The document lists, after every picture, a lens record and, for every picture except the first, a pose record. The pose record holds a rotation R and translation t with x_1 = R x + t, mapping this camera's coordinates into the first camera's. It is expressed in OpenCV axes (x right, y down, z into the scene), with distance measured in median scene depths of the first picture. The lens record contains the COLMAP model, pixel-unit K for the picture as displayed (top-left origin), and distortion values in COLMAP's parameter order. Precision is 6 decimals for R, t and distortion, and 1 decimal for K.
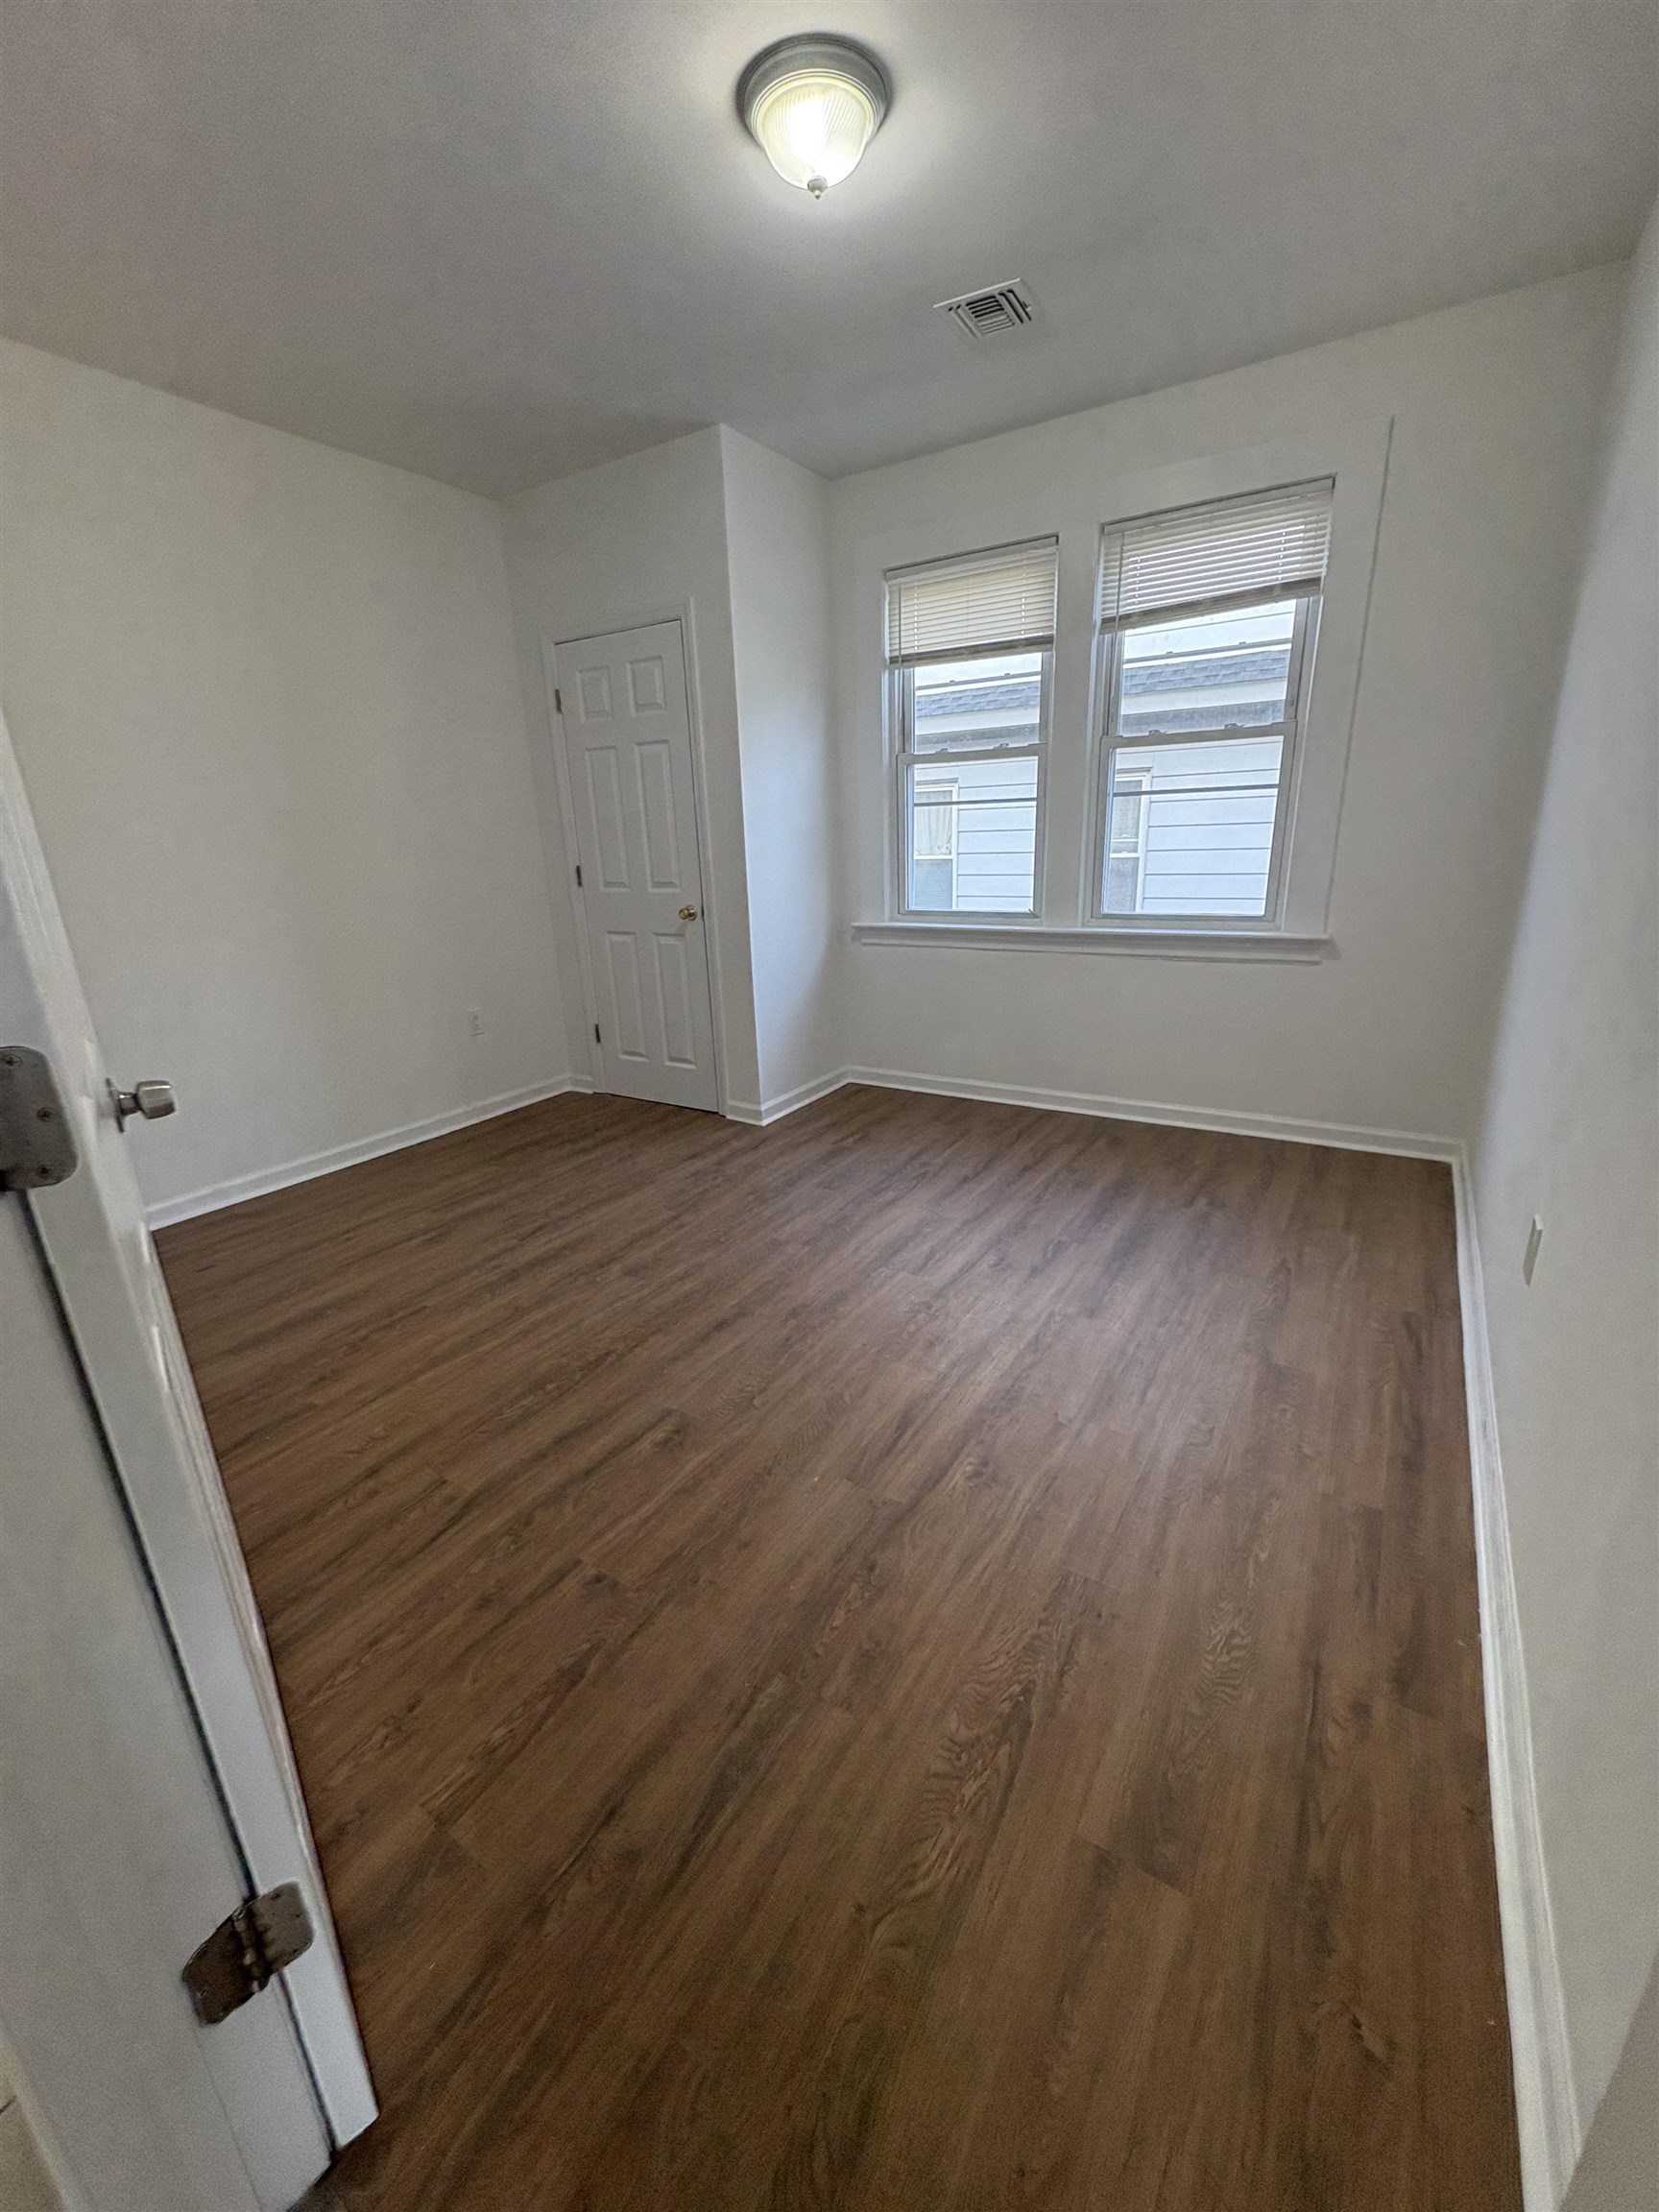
lens RADIAL K [[876.0, 0, 825.3], [0, 876.0, 1100.4], [0, 0, 1]] dist [-0.008141, 0.000141]
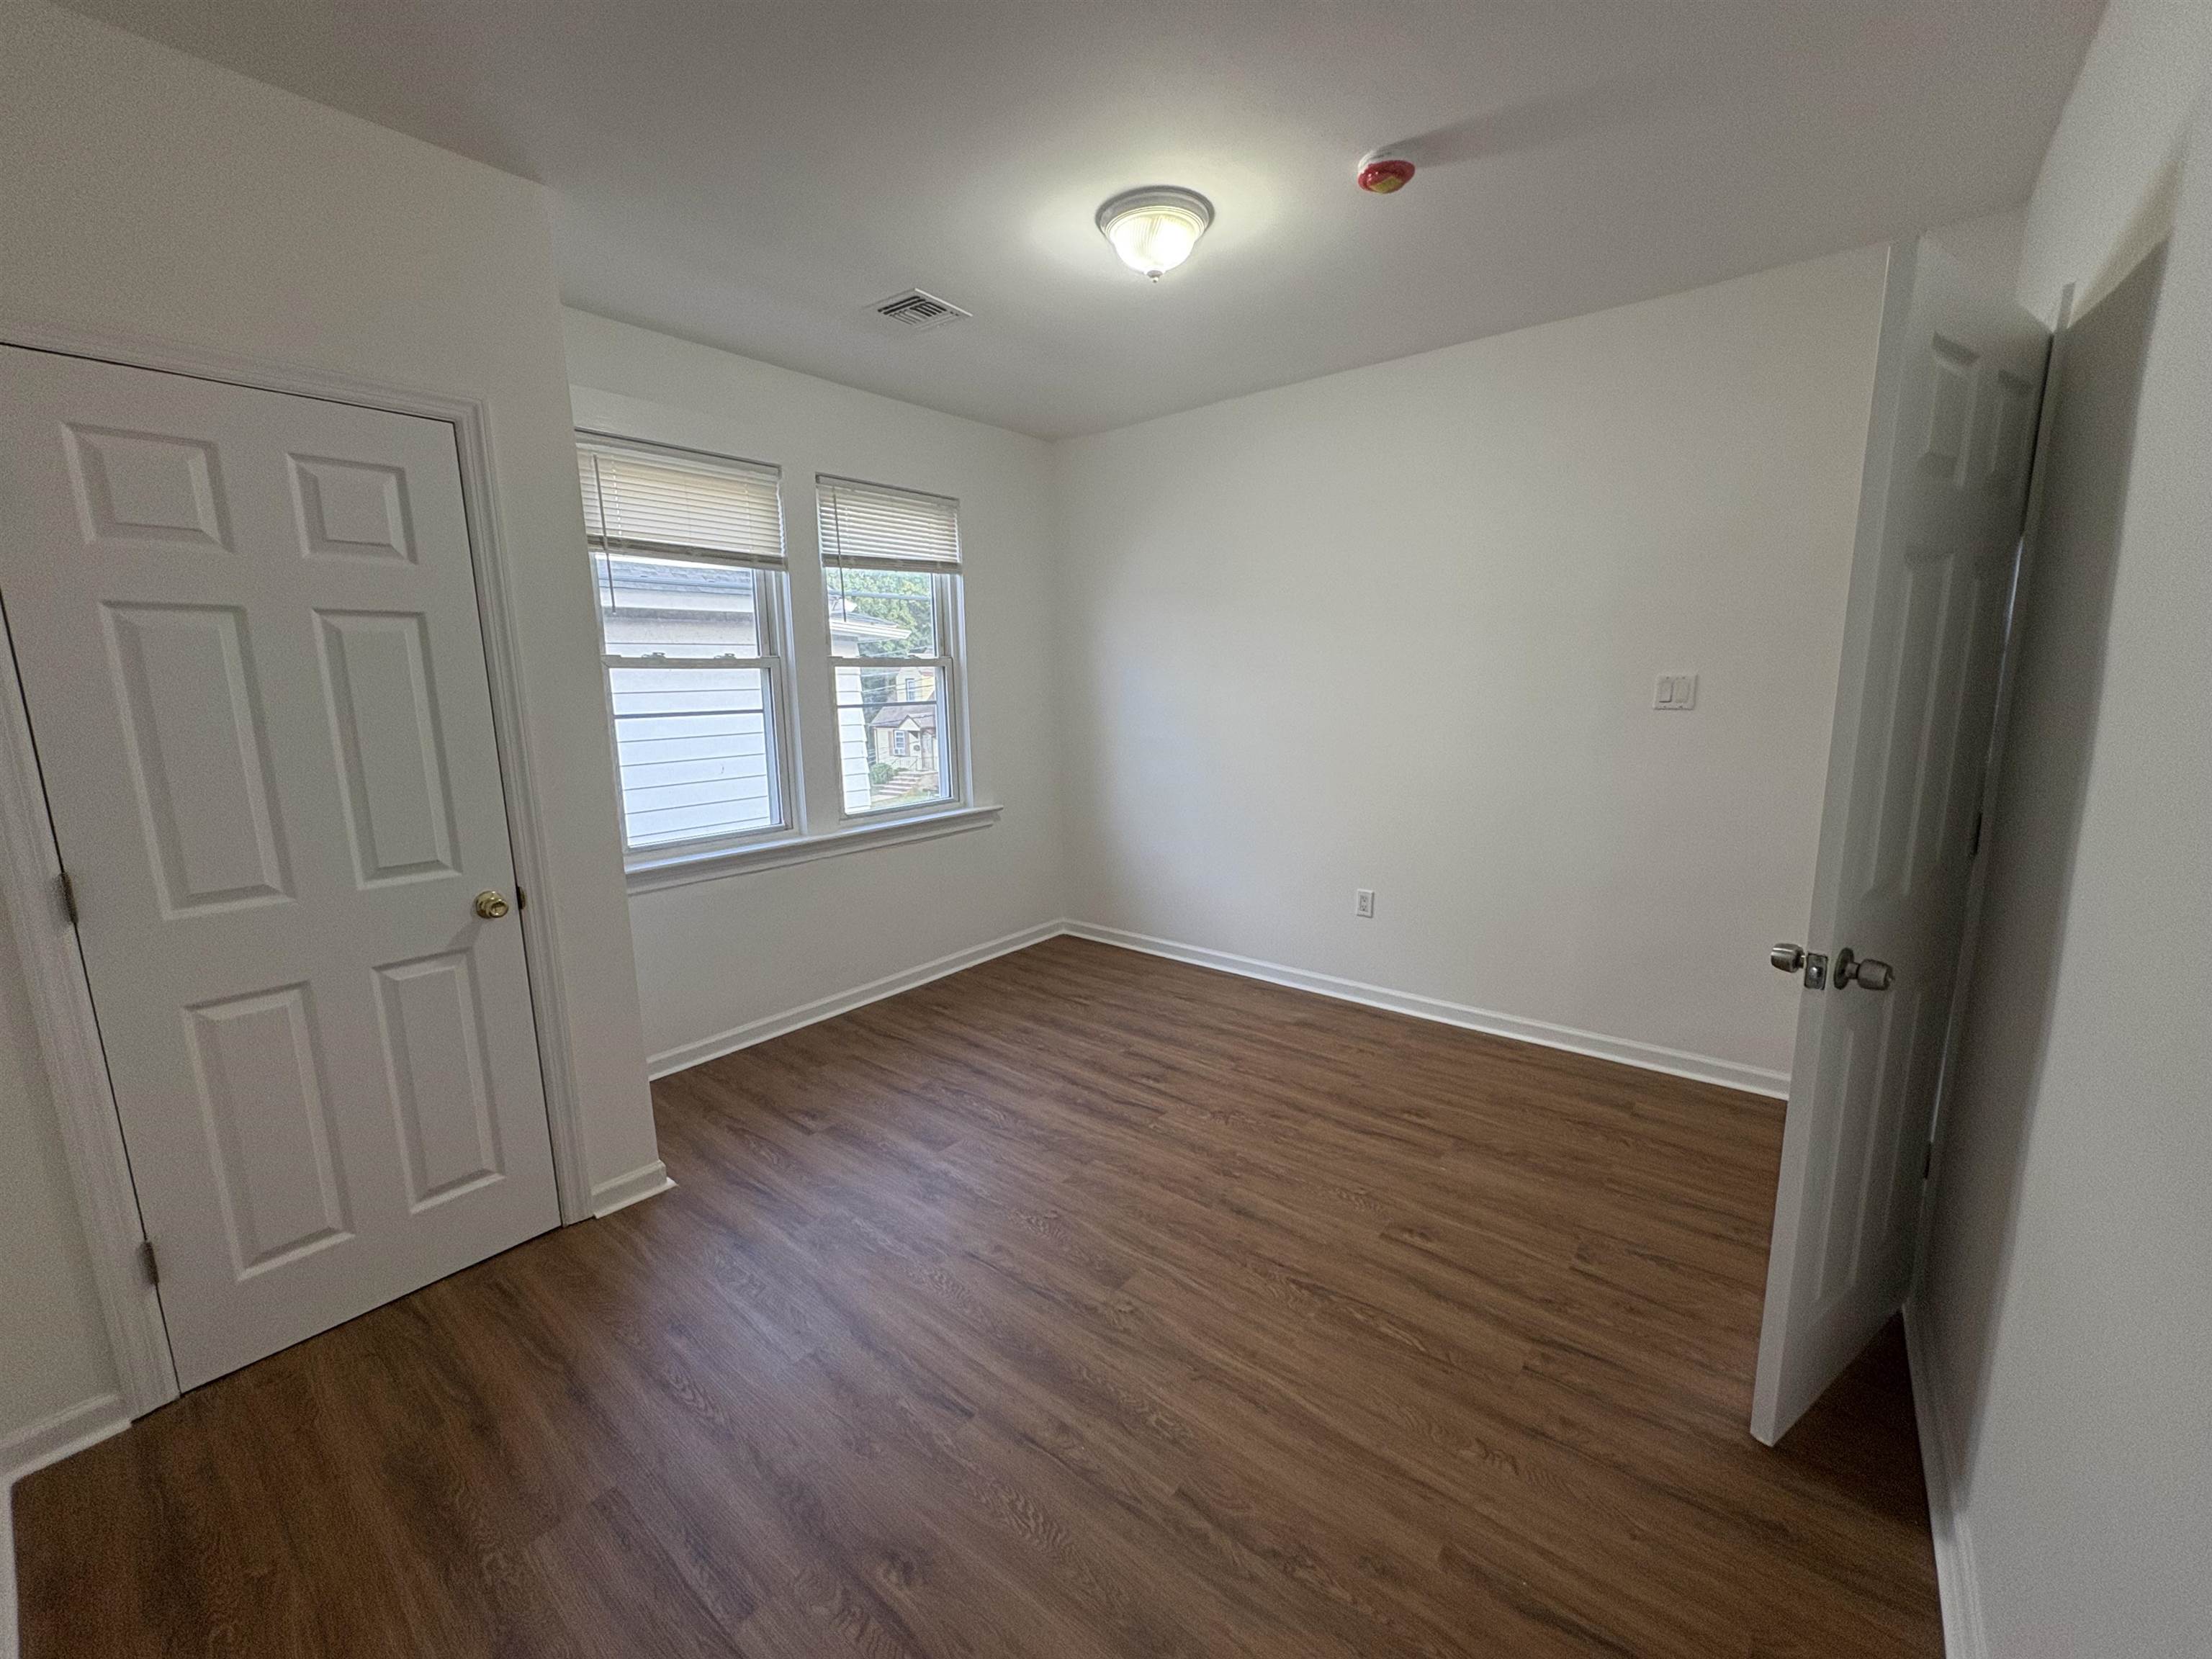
lens RADIAL K [[876.0, 0, 1106.1], [0, 876.0, 823.4], [0, 0, 1]] dist [-0.008141, 0.000141]
pose [[0.115472, -0.130506, 0.984700, -0.767799], [0.307570, 0.947309, 0.089482, -0.224343], [-0.944493, 0.292532, 0.149528, 0.608891]]
